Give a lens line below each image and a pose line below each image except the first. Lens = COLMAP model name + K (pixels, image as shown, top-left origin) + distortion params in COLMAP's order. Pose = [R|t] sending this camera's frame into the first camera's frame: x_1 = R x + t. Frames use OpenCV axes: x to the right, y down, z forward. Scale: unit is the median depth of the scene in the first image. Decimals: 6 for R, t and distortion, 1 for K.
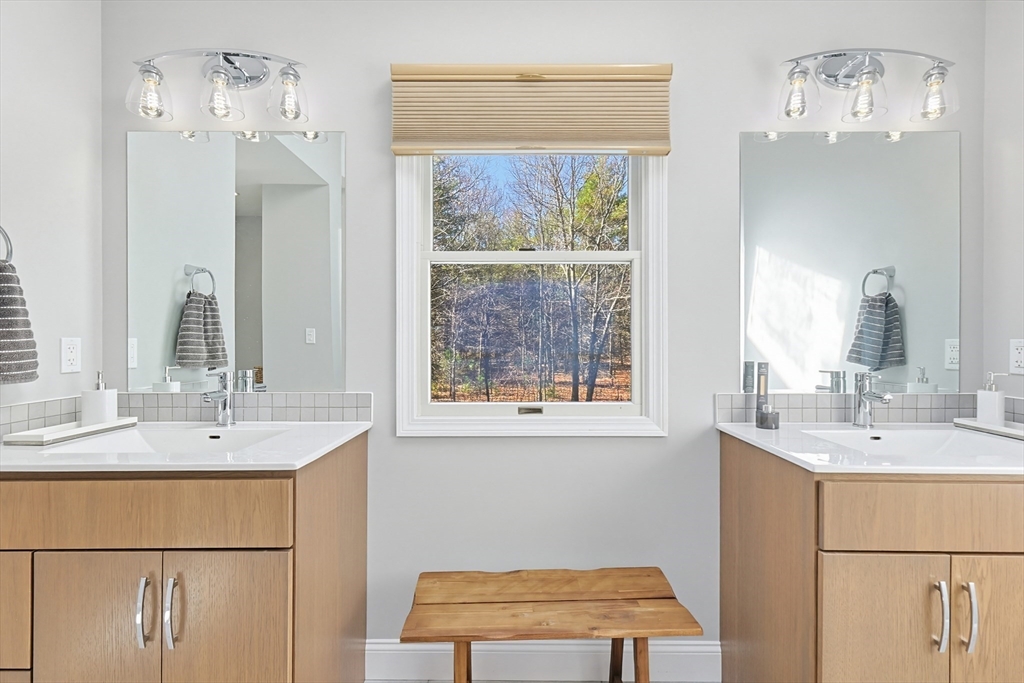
lens RADIAL K [[479.0, 0, 512.8], [0, 479.0, 342.7], [0, 0, 1]] dist [0.002940, -0.000225]
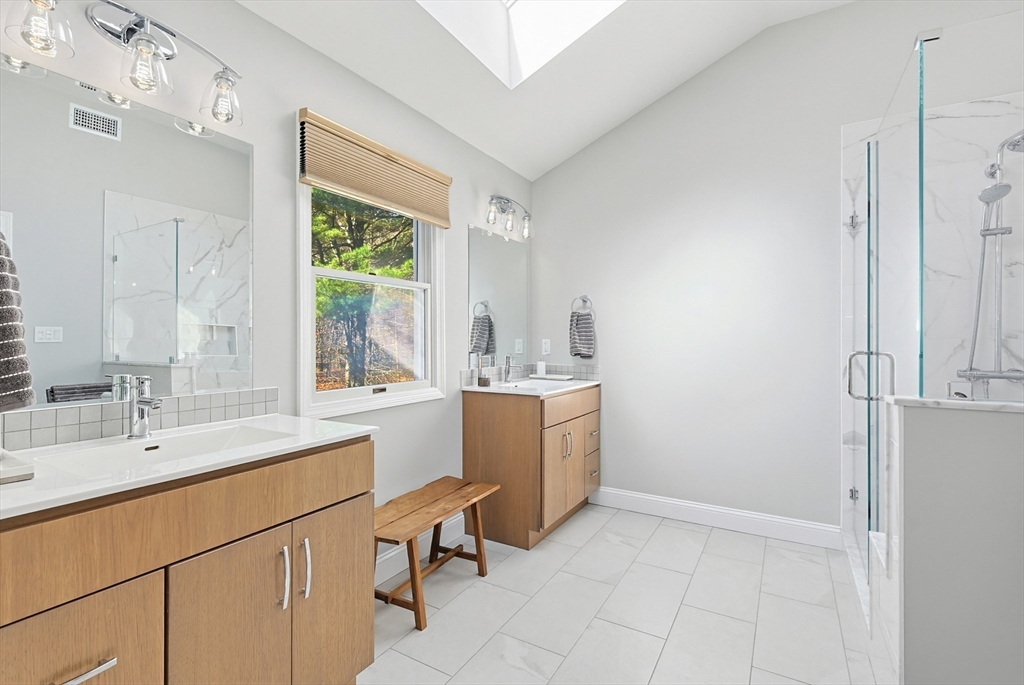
lens RADIAL K [[479.0, 0, 506.7], [0, 479.0, 340.3], [0, 0, 1]] dist [0.002940, -0.000225]
pose [[0.506428, -0.000666, 0.862282, -1.047372], [0.005099, 0.999985, -0.002222, 0.000770], [-0.862267, 0.005522, 0.506423, -0.026997]]
